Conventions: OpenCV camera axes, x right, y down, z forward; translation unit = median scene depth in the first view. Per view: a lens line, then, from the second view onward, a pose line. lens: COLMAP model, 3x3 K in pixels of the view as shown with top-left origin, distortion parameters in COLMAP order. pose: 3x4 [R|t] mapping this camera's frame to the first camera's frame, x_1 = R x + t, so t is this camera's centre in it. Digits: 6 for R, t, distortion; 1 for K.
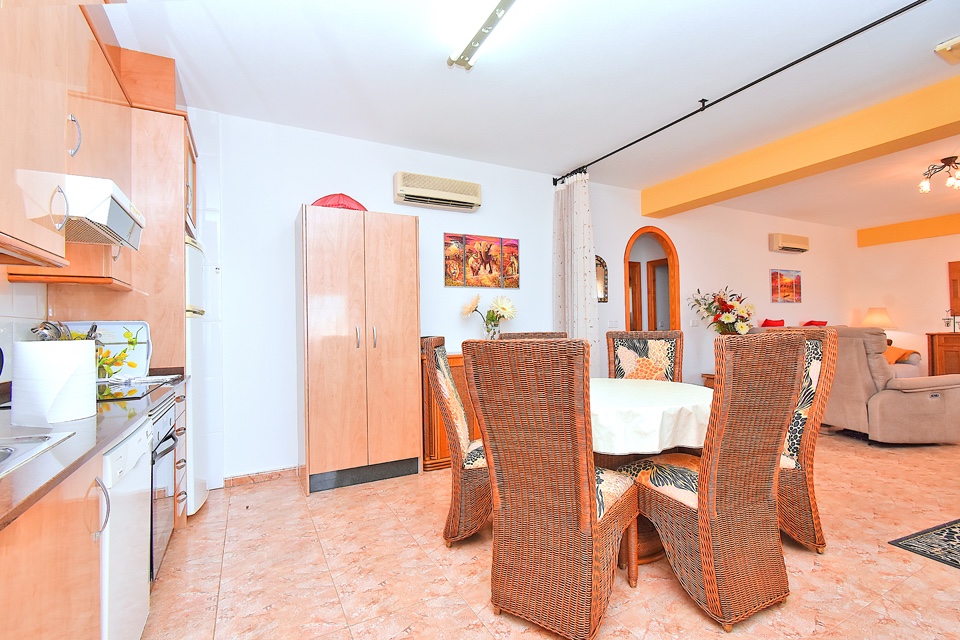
lens RADIAL K [[429.8, 0, 501.8], [0, 429.8, 307.0], [0, 0, 1]] dist [-0.000755, 0.000045]
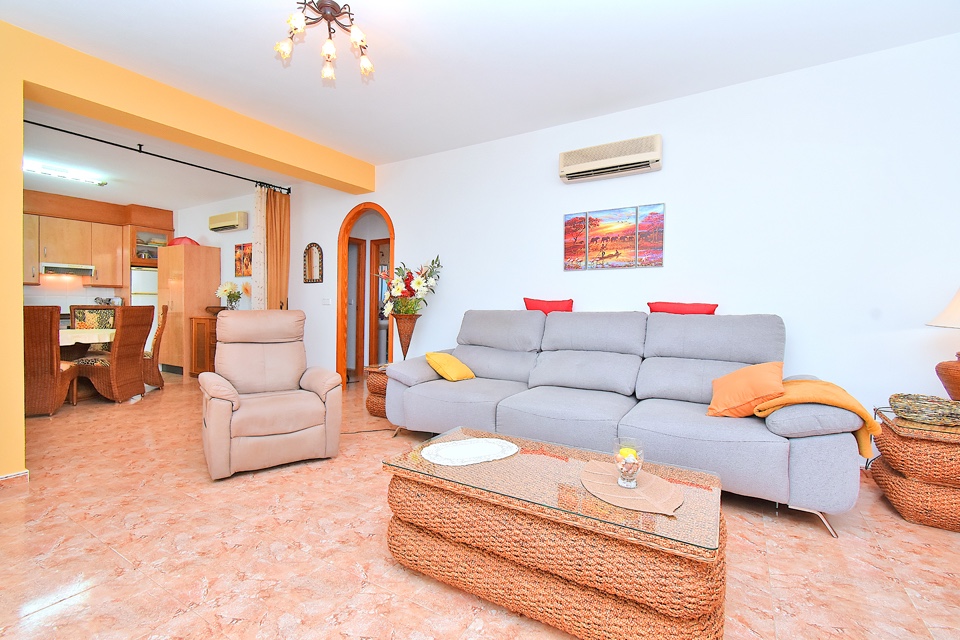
lens RADIAL K [[429.8, 0, 501.8], [0, 429.8, 307.0], [0, 0, 1]] dist [-0.000755, 0.000045]
pose [[0.500806, 0.015268, -0.865425, 1.044904], [0.010672, 0.999659, 0.023813, 0.023429], [0.865494, -0.021161, 0.500473, 0.591704]]
